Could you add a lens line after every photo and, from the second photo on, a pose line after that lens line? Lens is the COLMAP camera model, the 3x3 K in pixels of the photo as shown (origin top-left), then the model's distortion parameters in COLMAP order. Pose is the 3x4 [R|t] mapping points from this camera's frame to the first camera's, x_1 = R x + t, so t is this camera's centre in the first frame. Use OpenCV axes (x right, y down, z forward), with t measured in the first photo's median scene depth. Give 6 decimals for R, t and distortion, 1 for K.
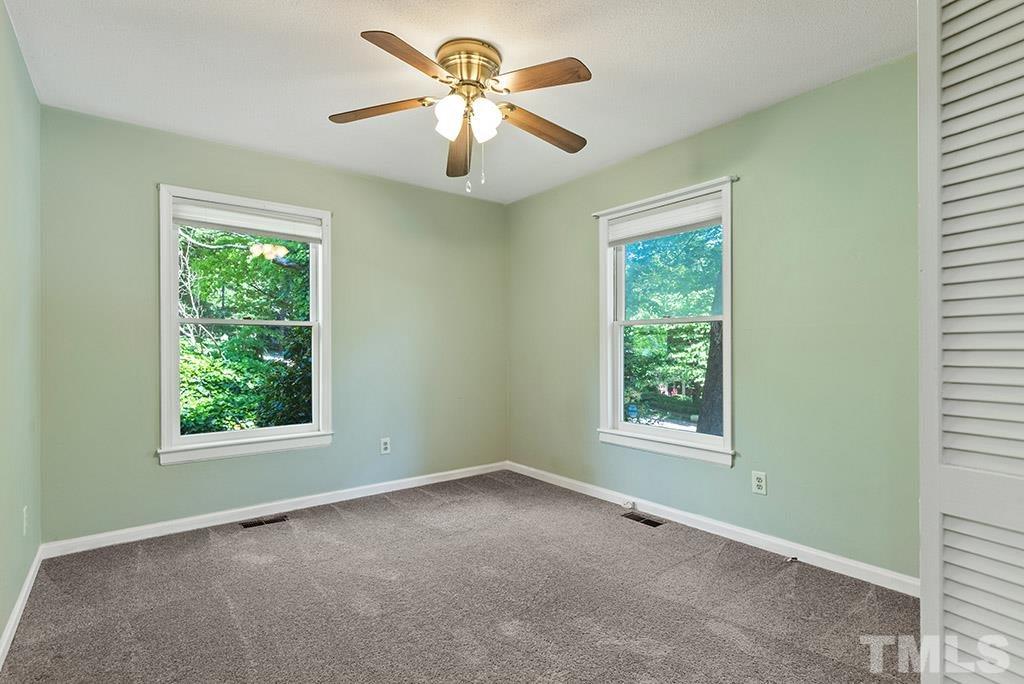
lens RADIAL K [[505.5, 0, 510.7], [0, 505.5, 341.5], [0, 0, 1]] dist [0.000014, -0.000896]
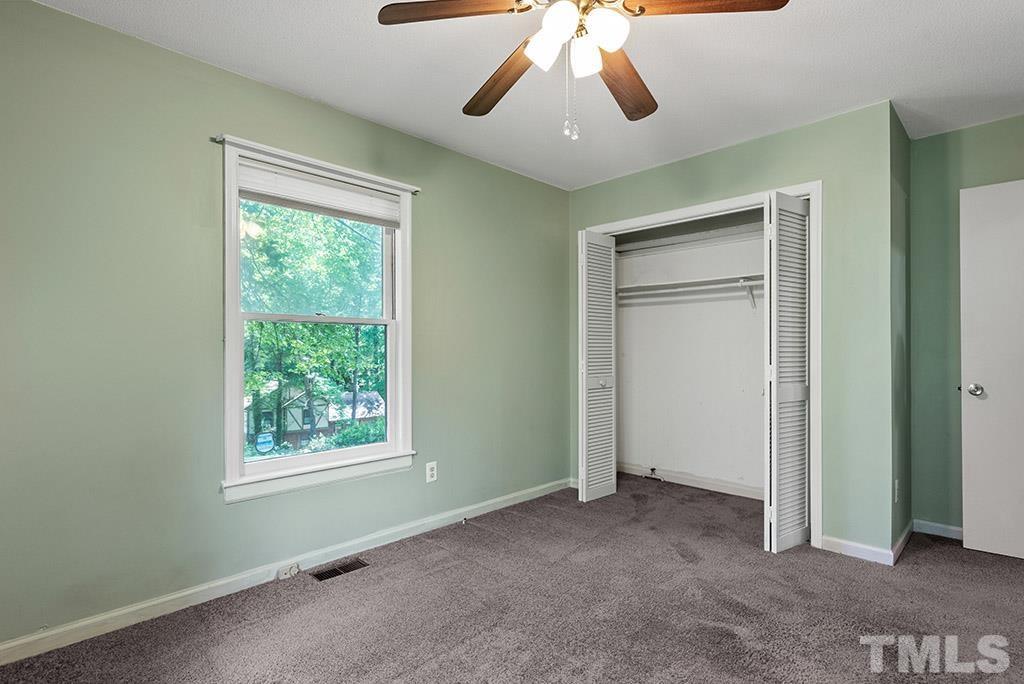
lens RADIAL K [[505.5, 0, 510.7], [0, 505.5, 341.5], [0, 0, 1]] dist [0.000014, -0.000896]
pose [[-0.132447, 0.014953, 0.991077, -0.611685], [-0.014276, 0.999754, -0.016991, 0.004726], [-0.991087, -0.016400, -0.132201, 0.916332]]
